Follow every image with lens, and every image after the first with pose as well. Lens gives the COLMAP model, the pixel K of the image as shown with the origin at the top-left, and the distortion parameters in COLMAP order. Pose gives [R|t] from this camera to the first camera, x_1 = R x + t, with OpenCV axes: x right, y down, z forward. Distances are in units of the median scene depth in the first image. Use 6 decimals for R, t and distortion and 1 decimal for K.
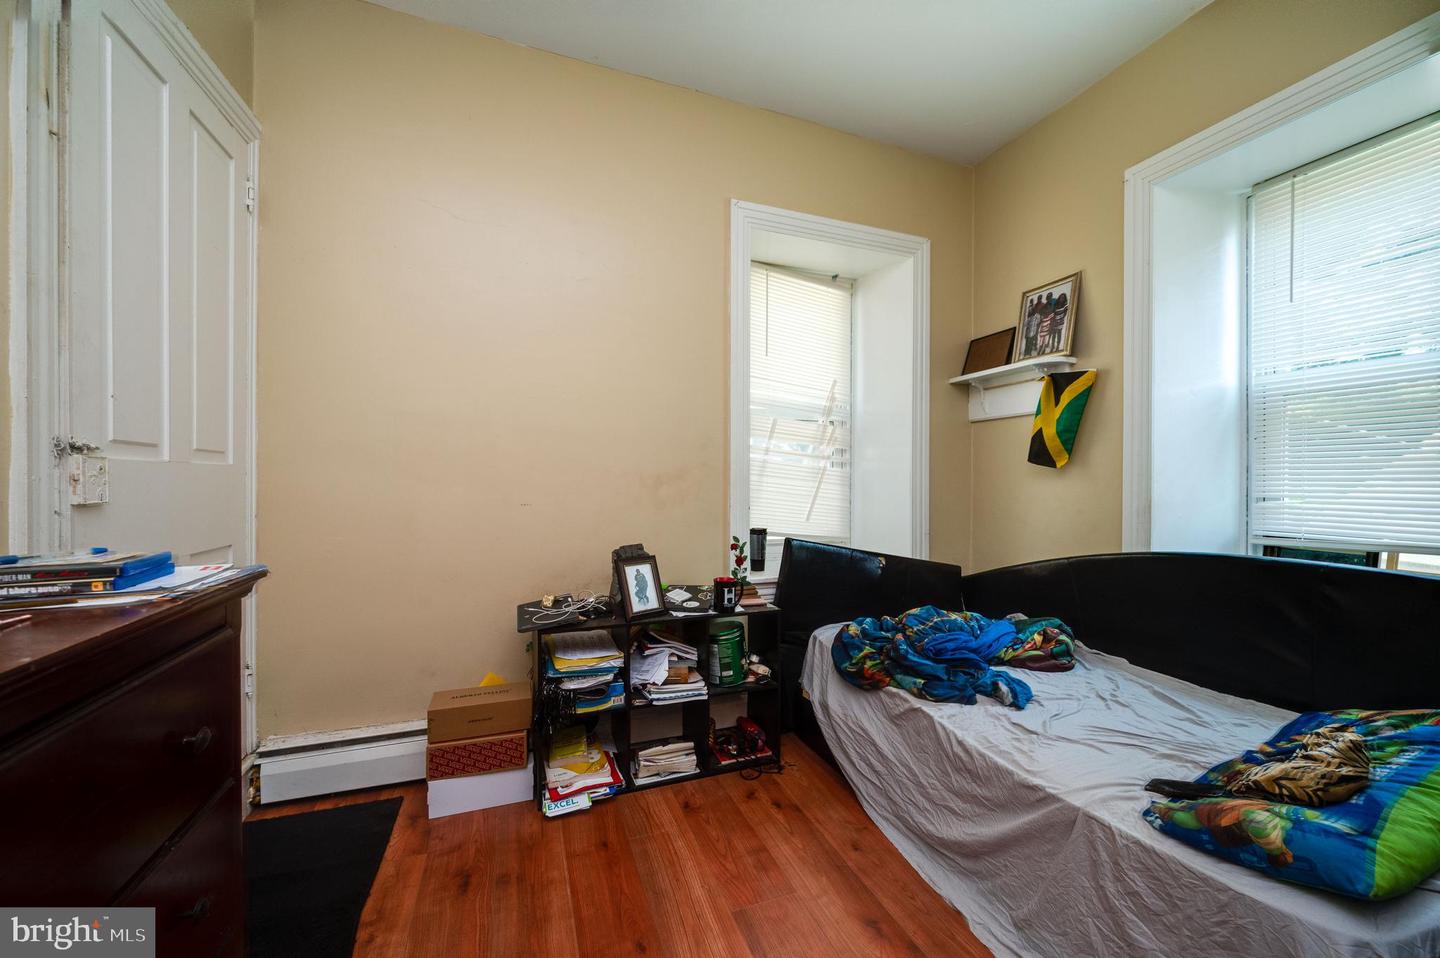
lens RADIAL K [[572.7, 0, 705.9], [0, 572.7, 474.1], [0, 0, 1]] dist [-0.000996, -0.000804]
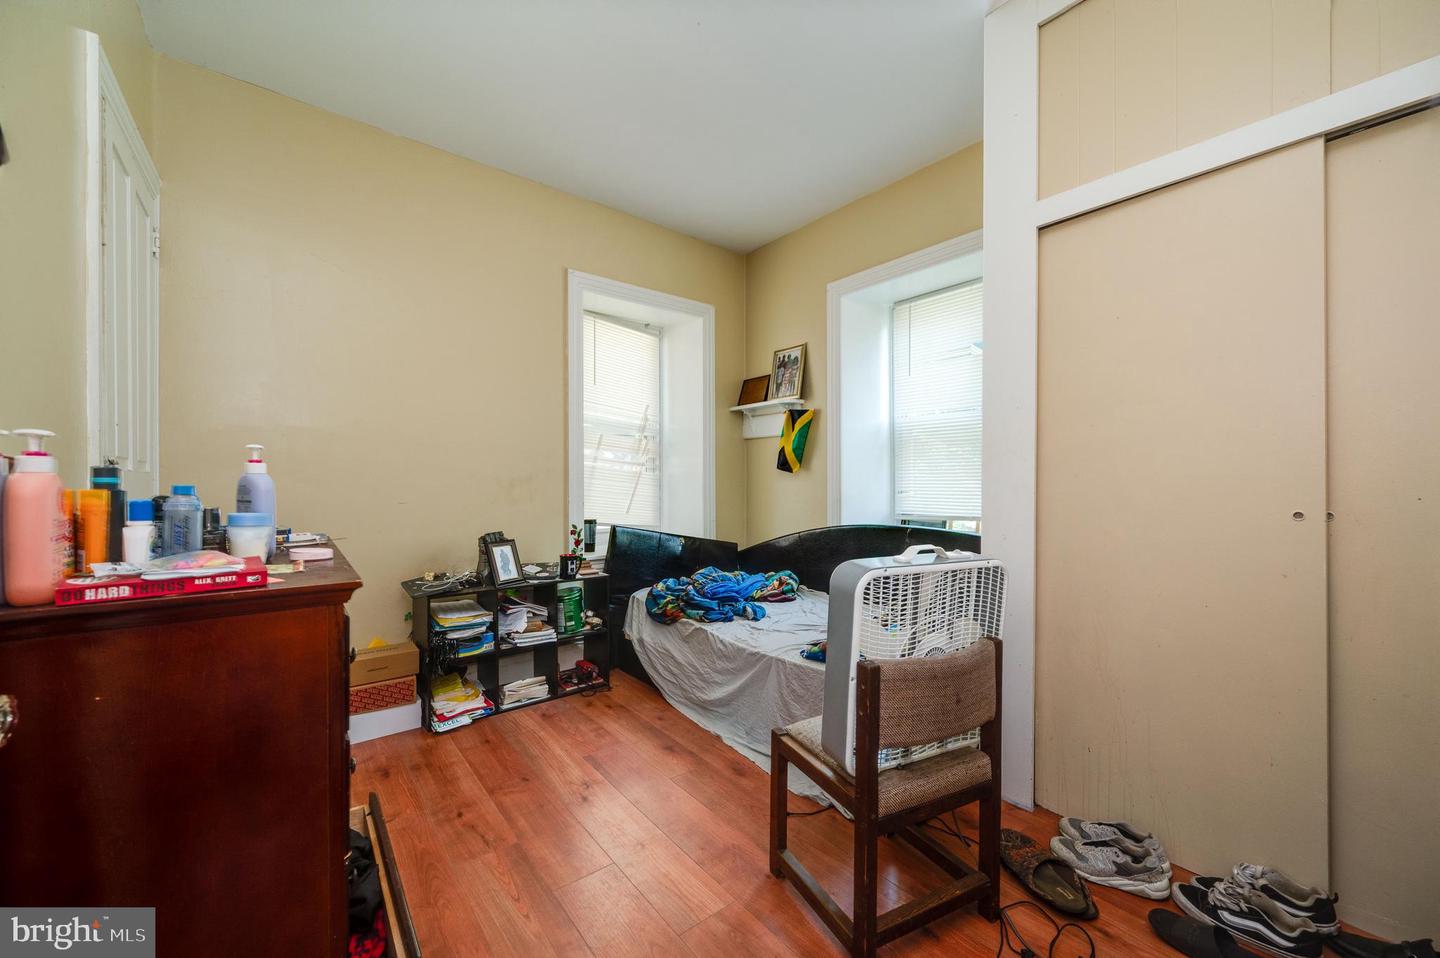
lens RADIAL K [[572.7, 0, 705.9], [0, 572.7, 474.1], [0, 0, 1]] dist [-0.000996, -0.000804]
pose [[0.950510, -0.002355, 0.310685, -0.079235], [0.002886, 0.999995, -0.001248, -0.006626], [-0.310680, 0.002082, 0.950512, -0.403992]]
